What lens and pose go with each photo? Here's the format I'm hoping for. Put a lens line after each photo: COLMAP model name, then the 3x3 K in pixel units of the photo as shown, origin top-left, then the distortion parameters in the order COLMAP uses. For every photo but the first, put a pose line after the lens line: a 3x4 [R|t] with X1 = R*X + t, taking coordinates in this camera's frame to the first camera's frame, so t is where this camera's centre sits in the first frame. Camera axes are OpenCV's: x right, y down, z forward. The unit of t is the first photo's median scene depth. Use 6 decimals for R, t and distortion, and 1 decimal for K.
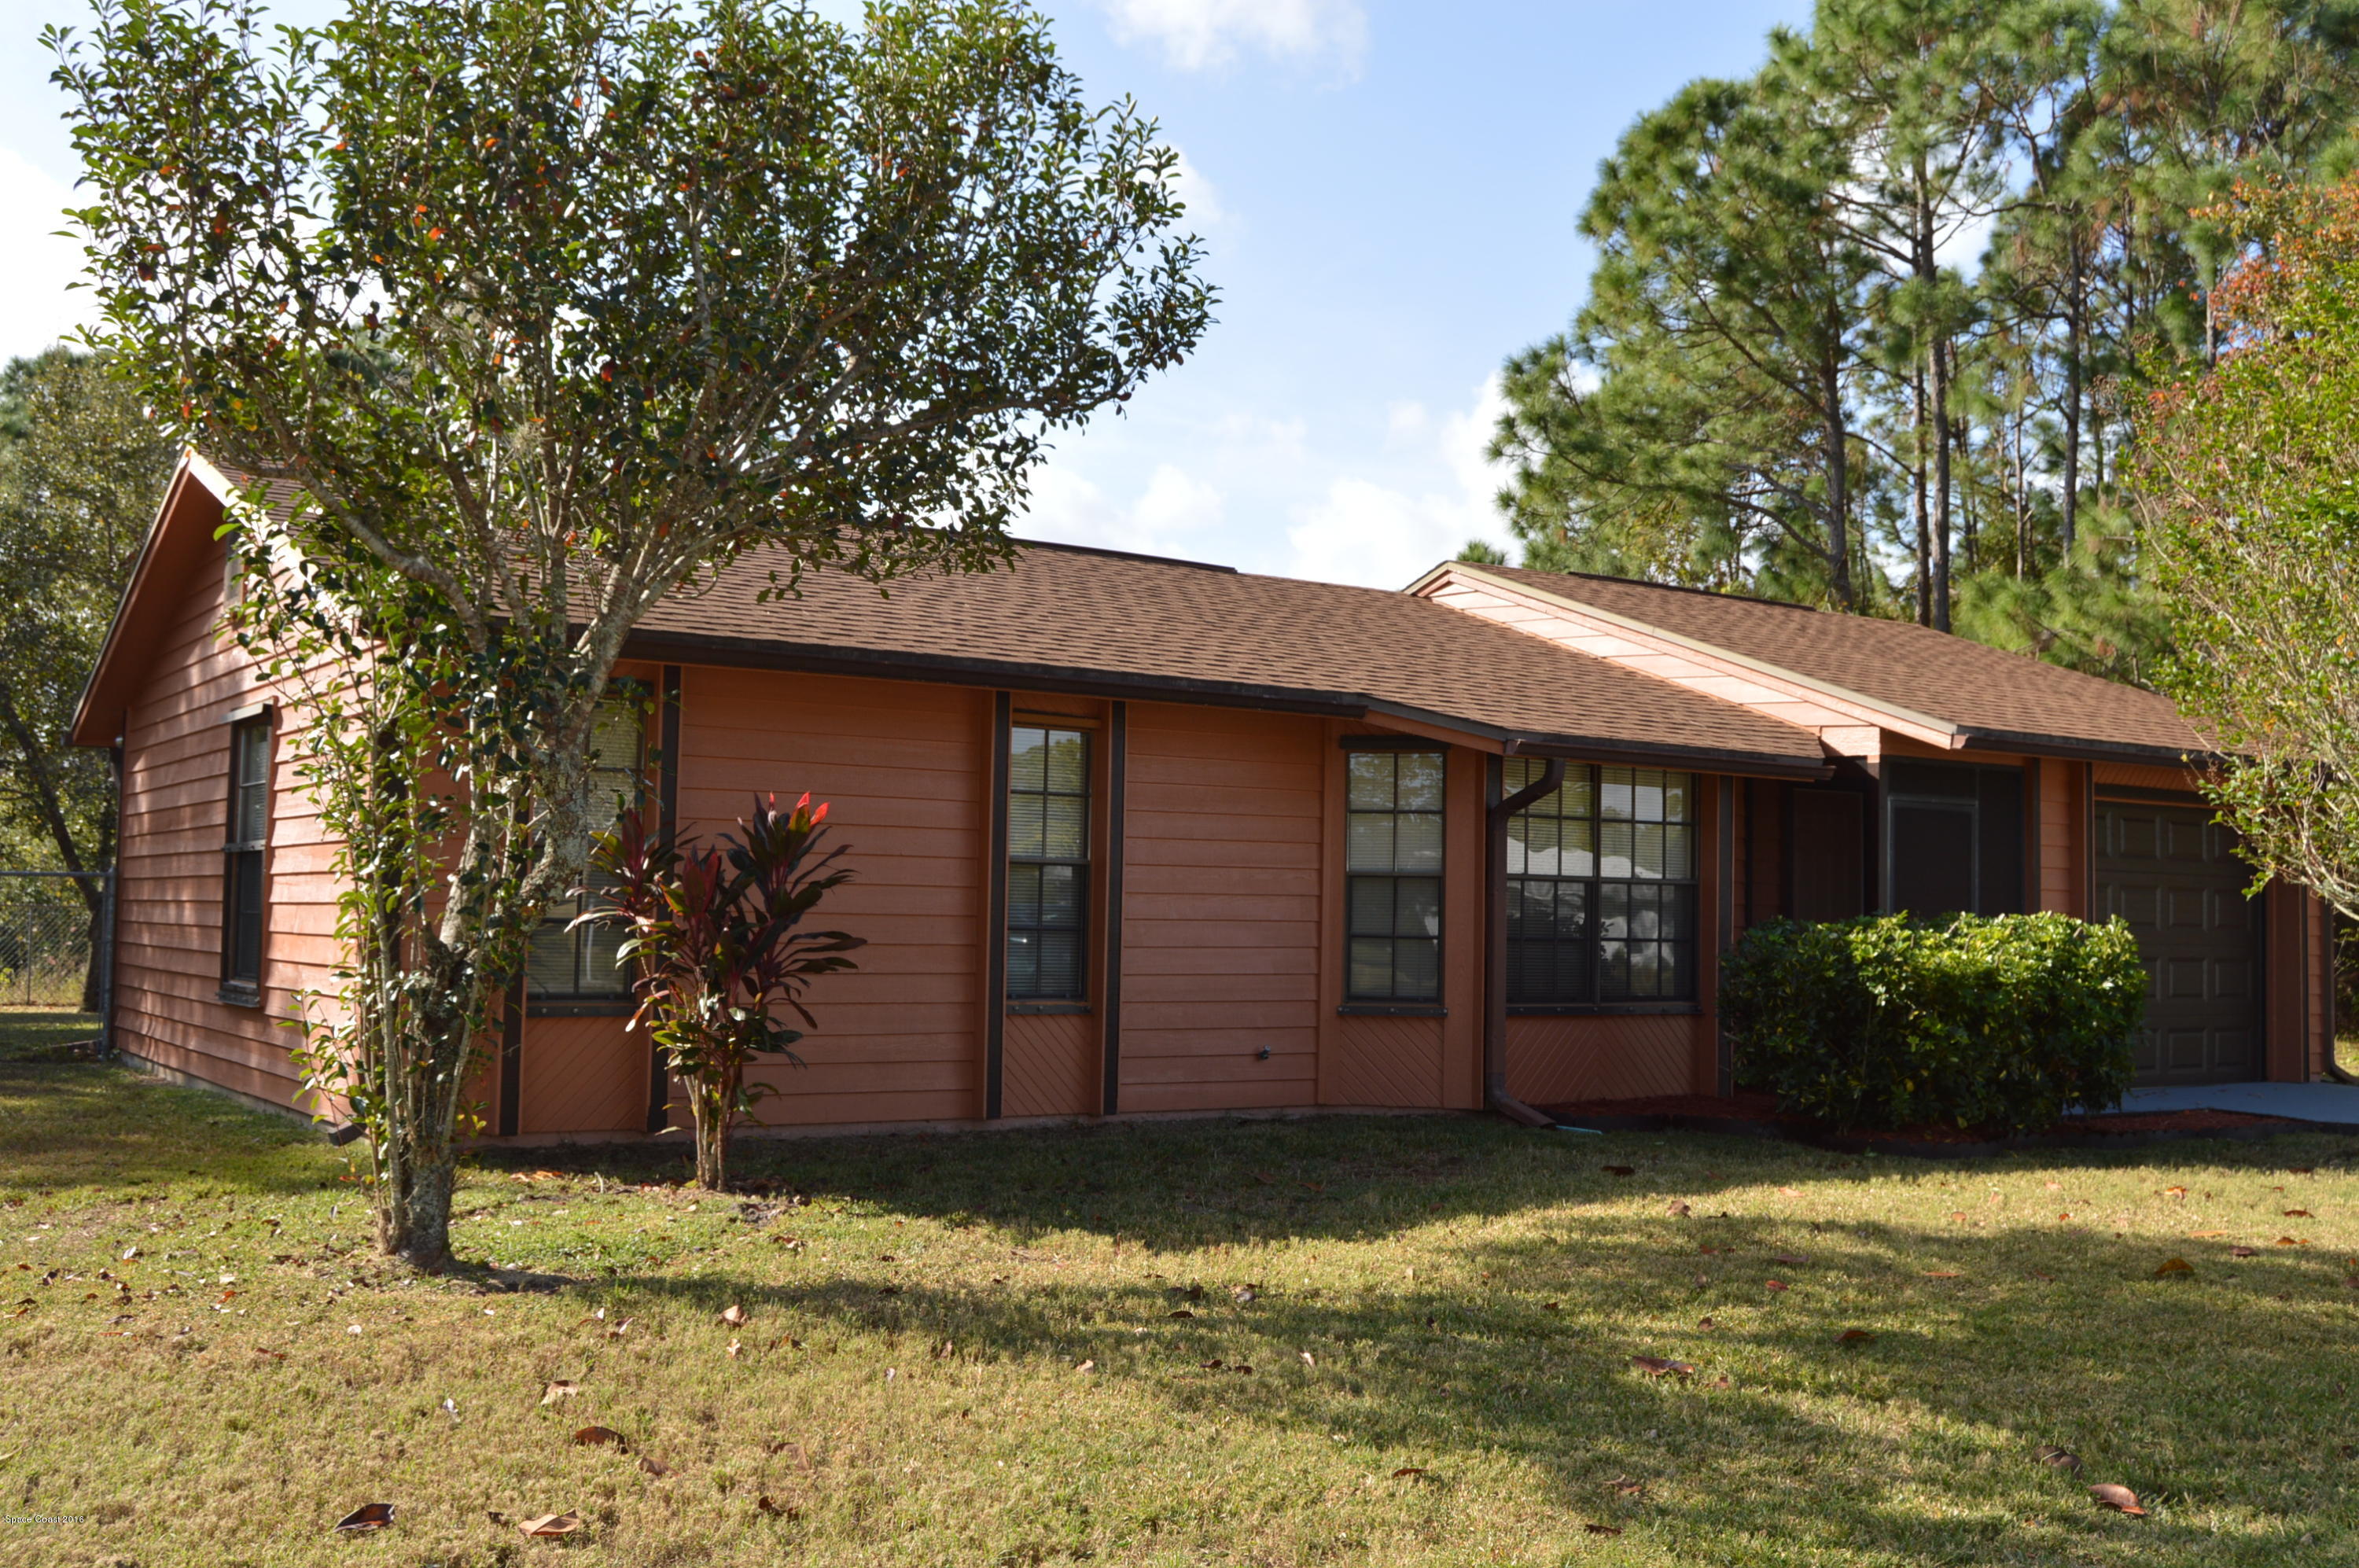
lens RADIAL K [[2231.6, 0, 1179.5], [0, 2231.6, 784.0], [0, 0, 1]] dist [-0.105009, 0.002126]
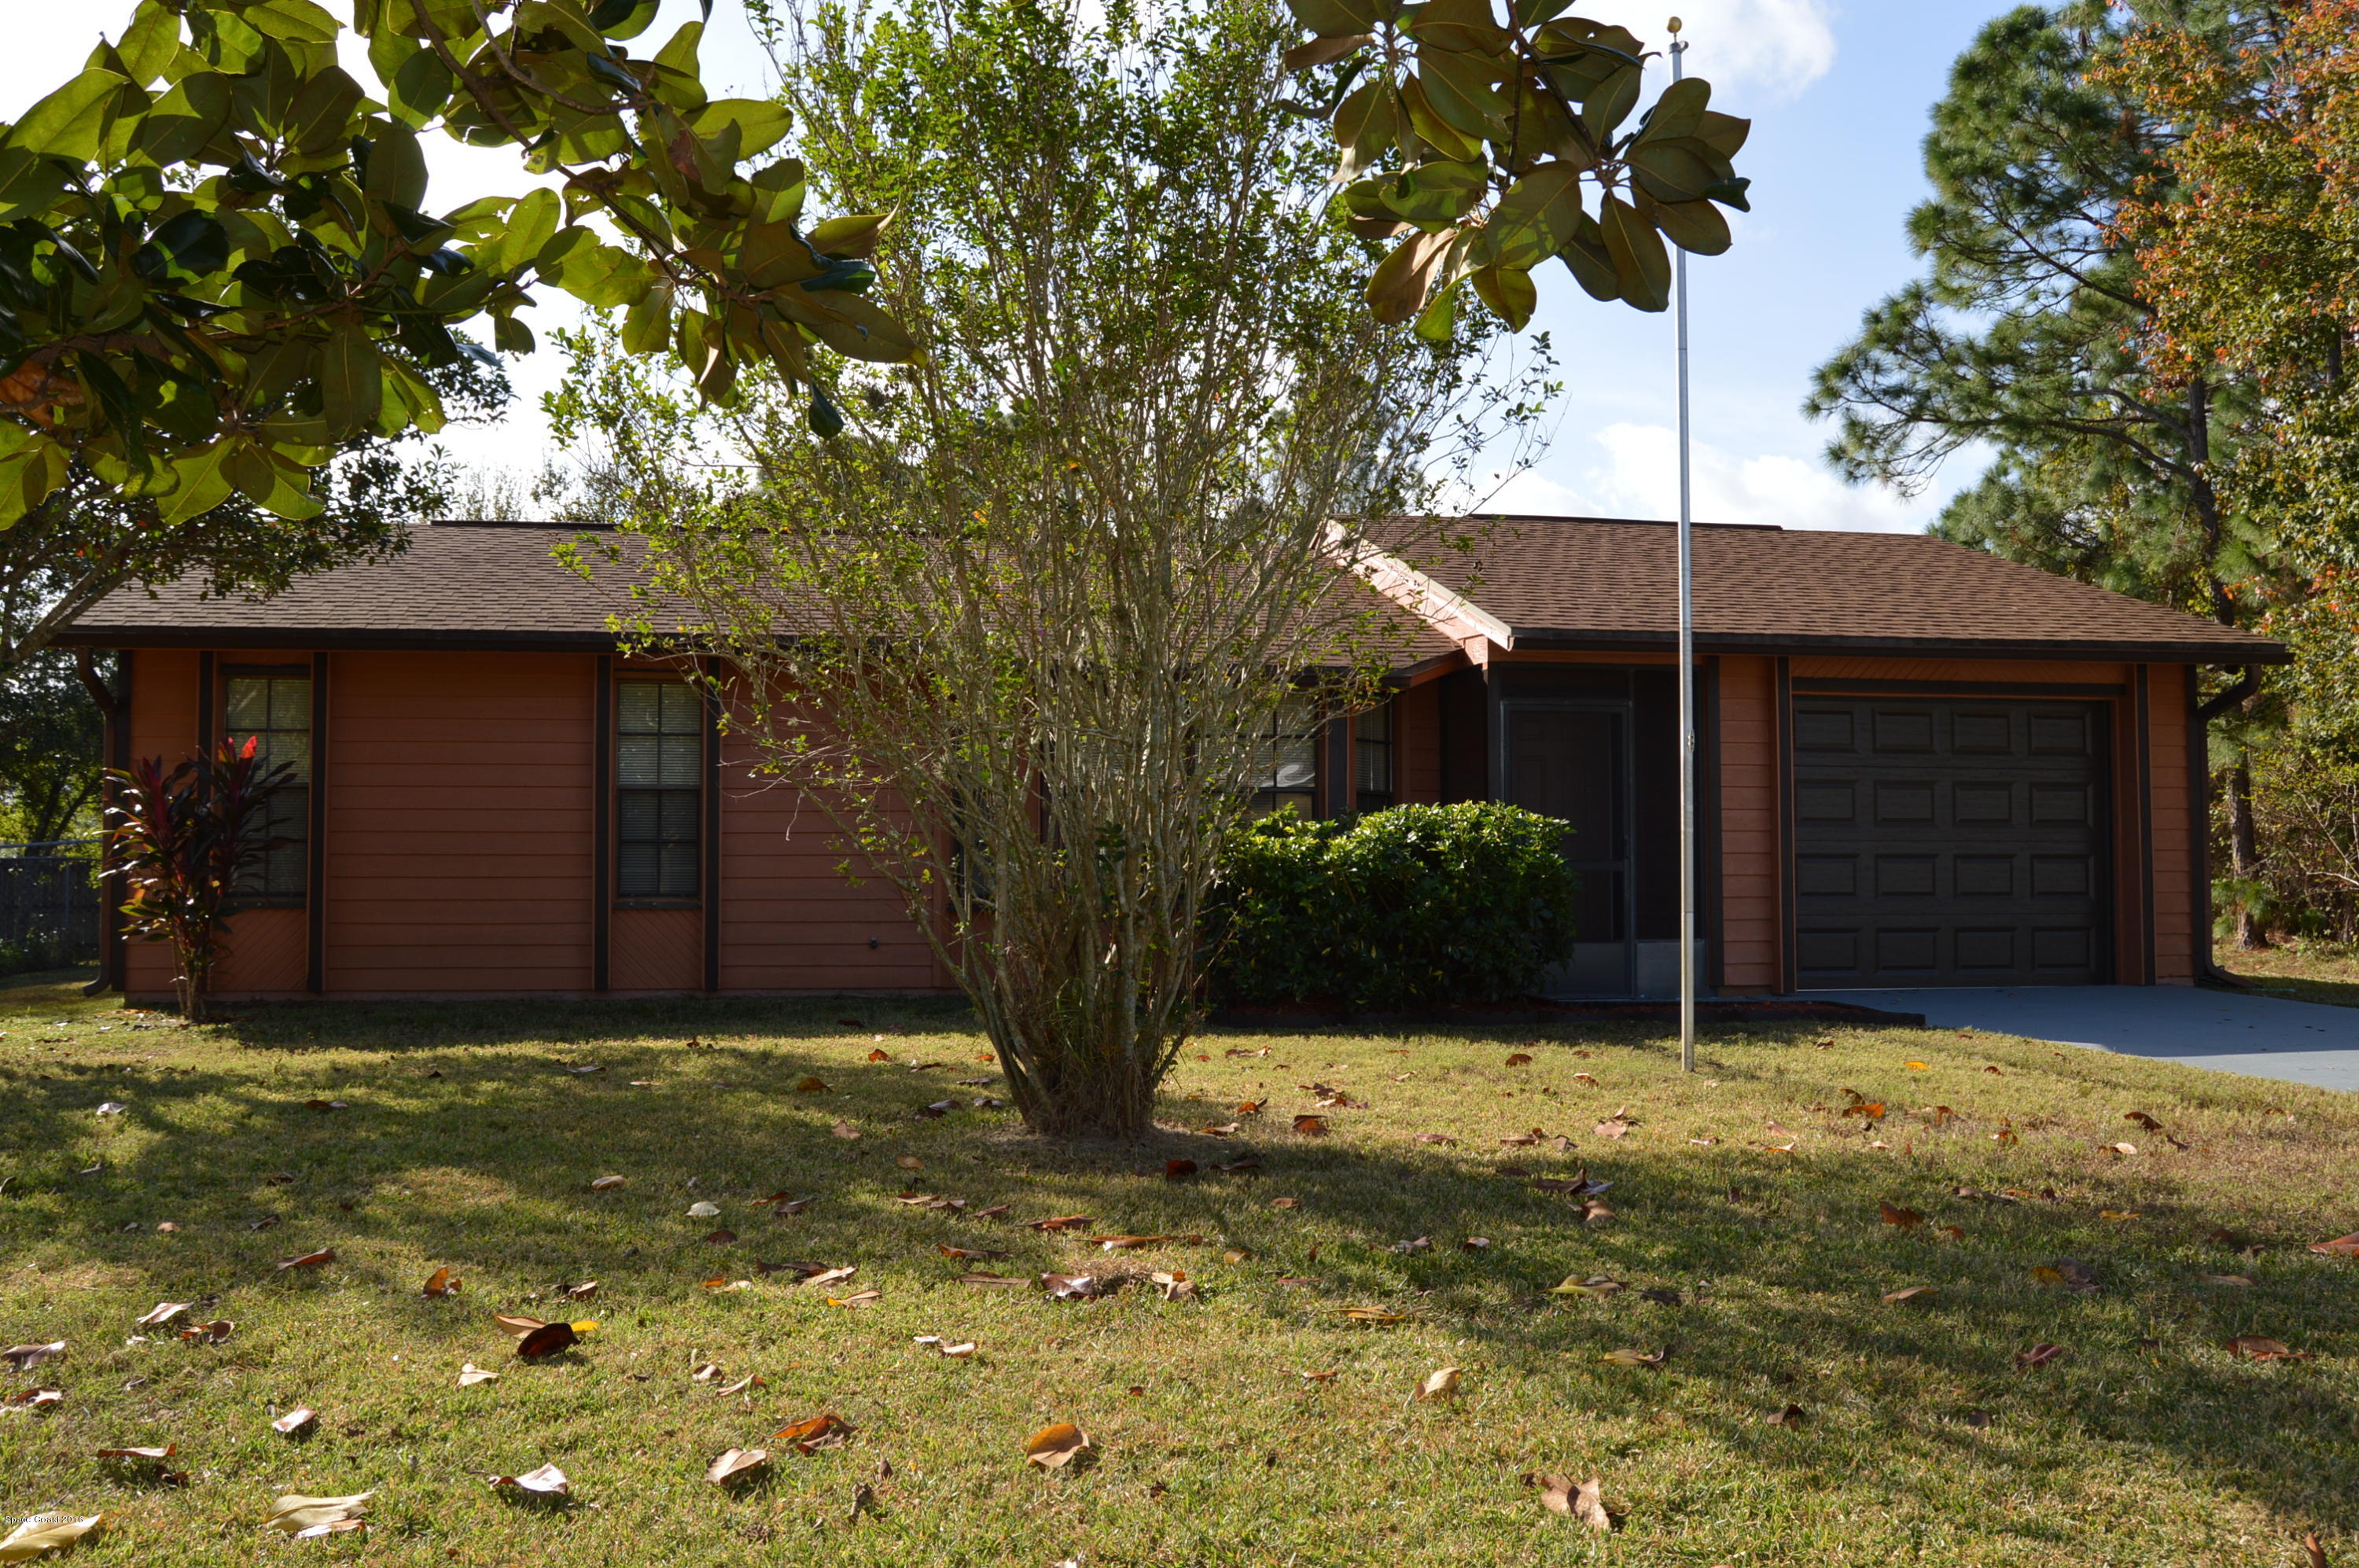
lens RADIAL K [[1982.5, 0, 1120.1], [0, 1982.5, 784.3], [0, 0, 1]] dist [-0.085890, 0.000521]
pose [[0.913097, -0.039894, -0.405787, 0.578300], [0.043657, 0.999047, 0.000016, 0.040255], [0.405399, -0.017730, 0.913968, 0.081134]]
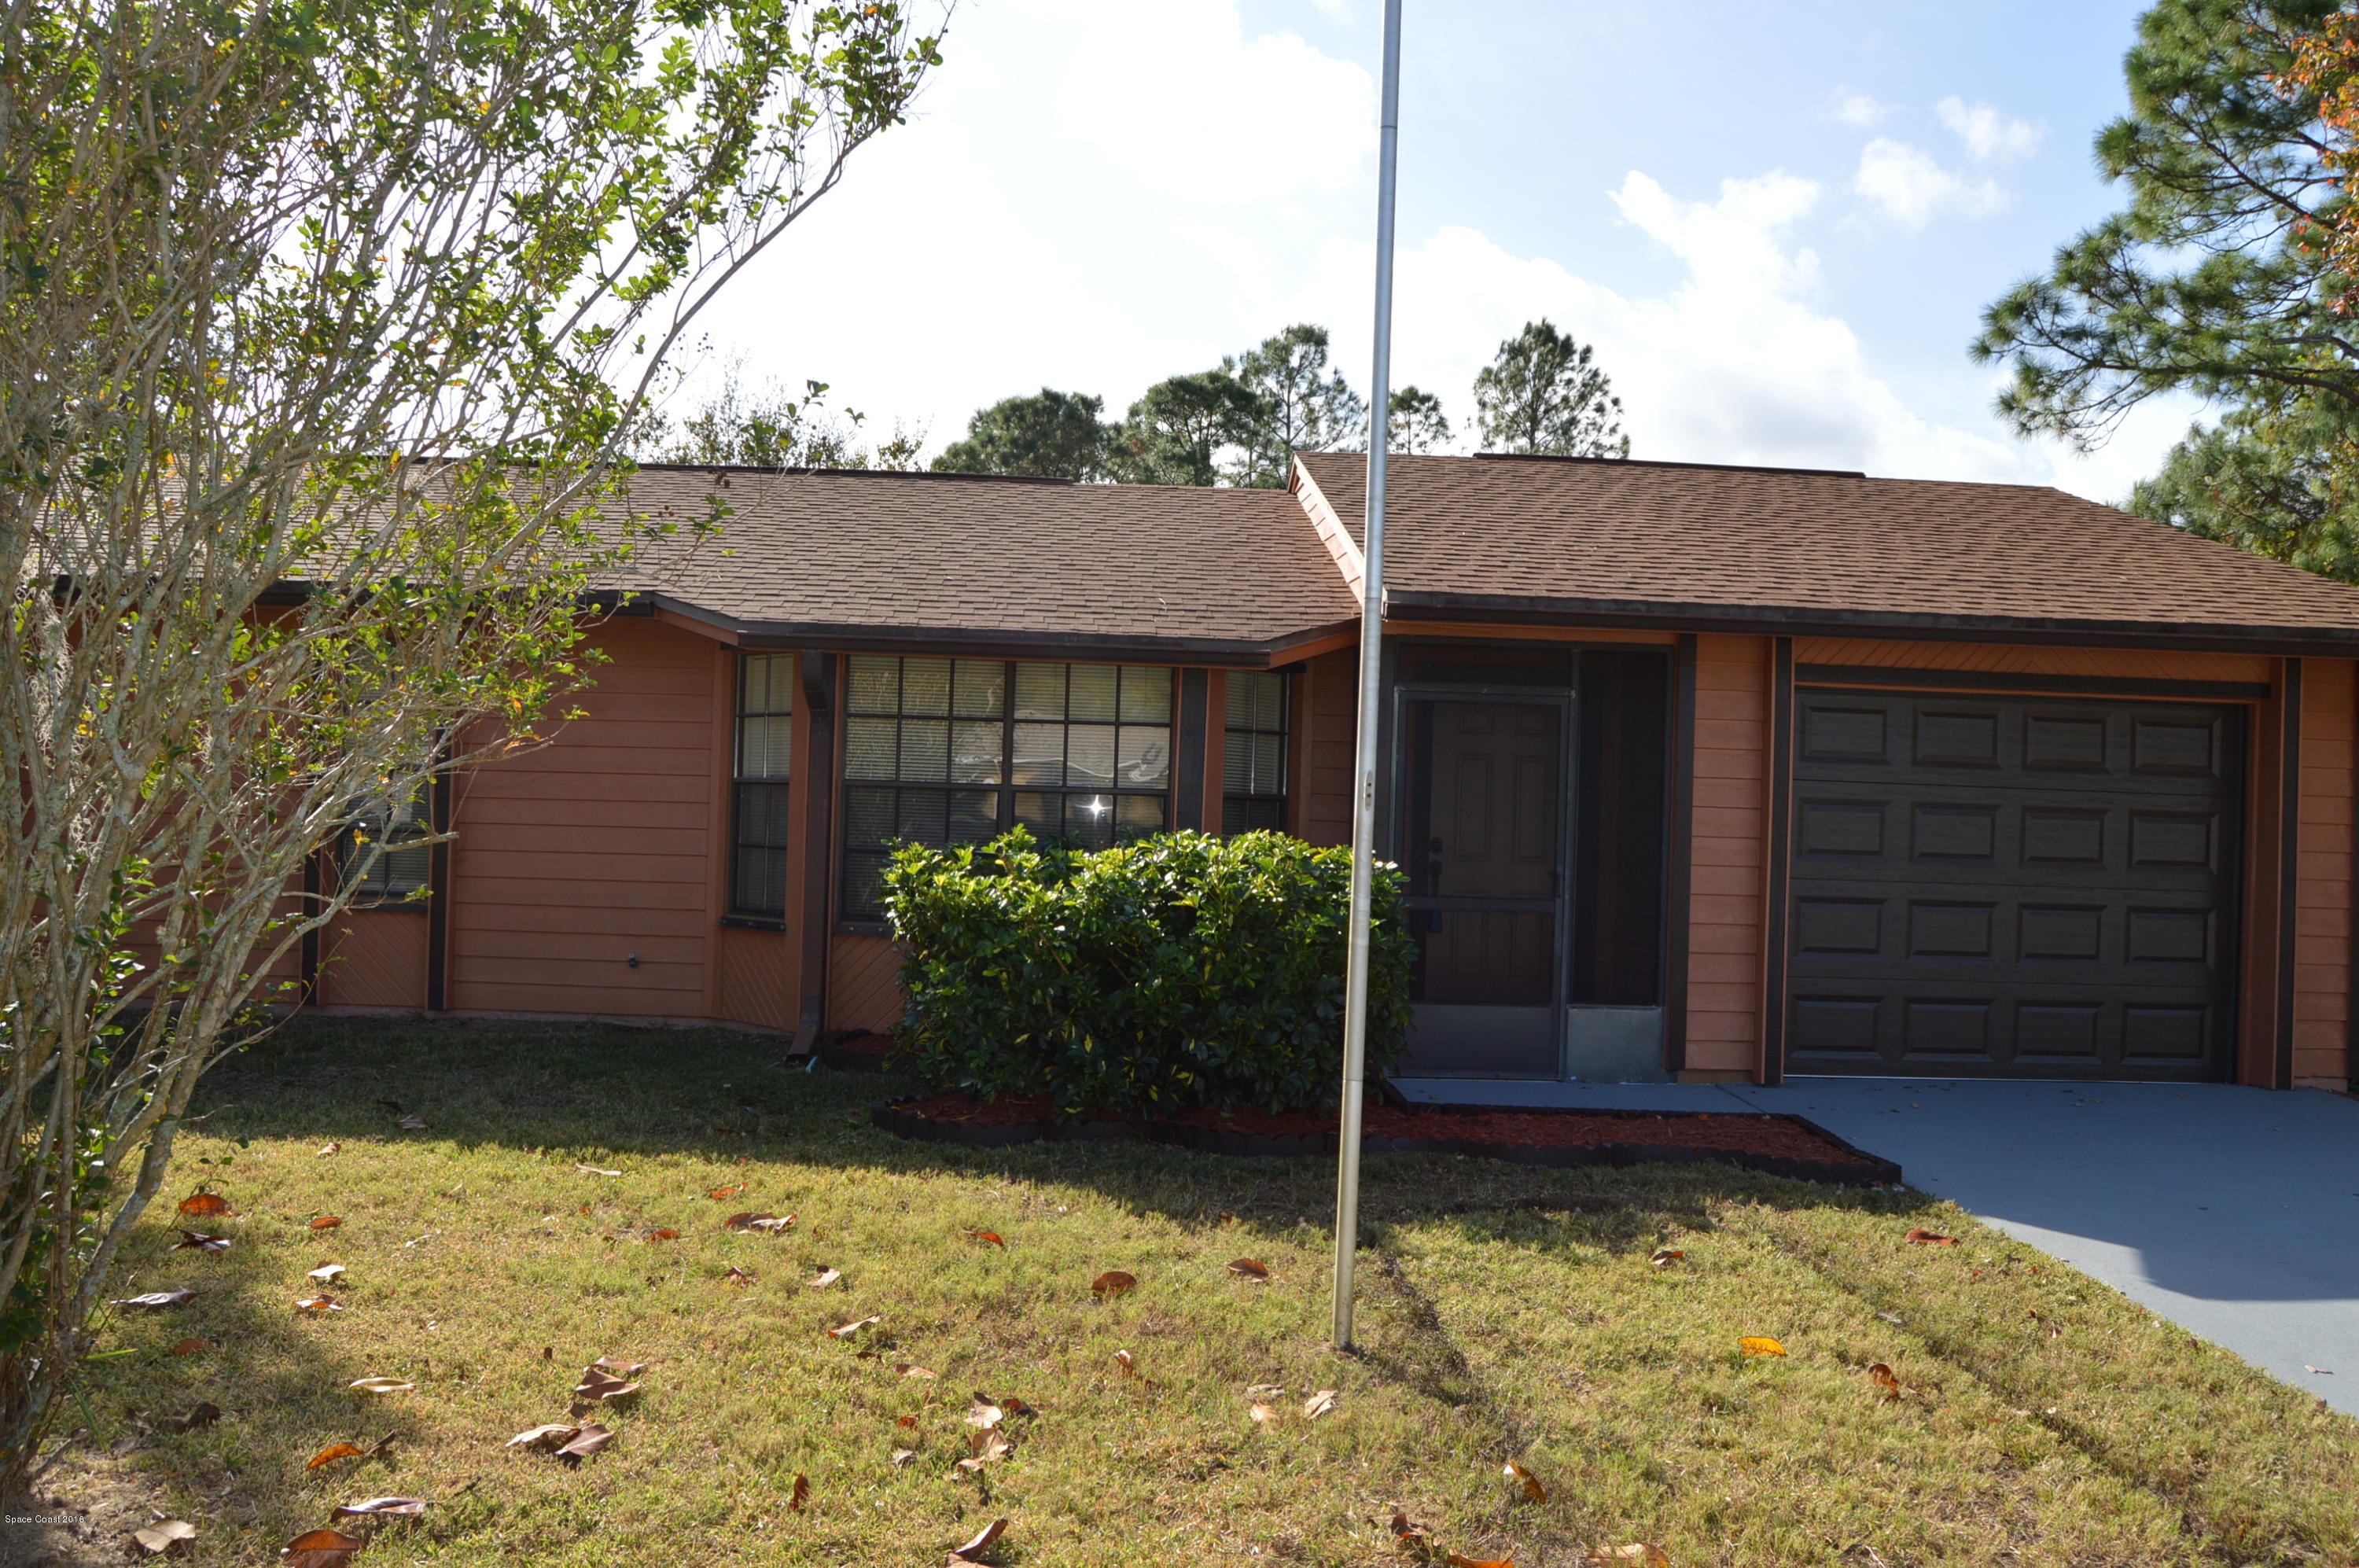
lens RADIAL K [[1851.2, 0, 1179.5], [0, 1851.2, 784.0], [0, 0, 1]] dist [-0.079814, 0.010300]
pose [[0.865879, 0.001362, -0.500252, 0.634196], [0.015626, 0.999435, 0.029768, 0.022081], [0.500010, -0.033592, 0.865368, 0.411137]]
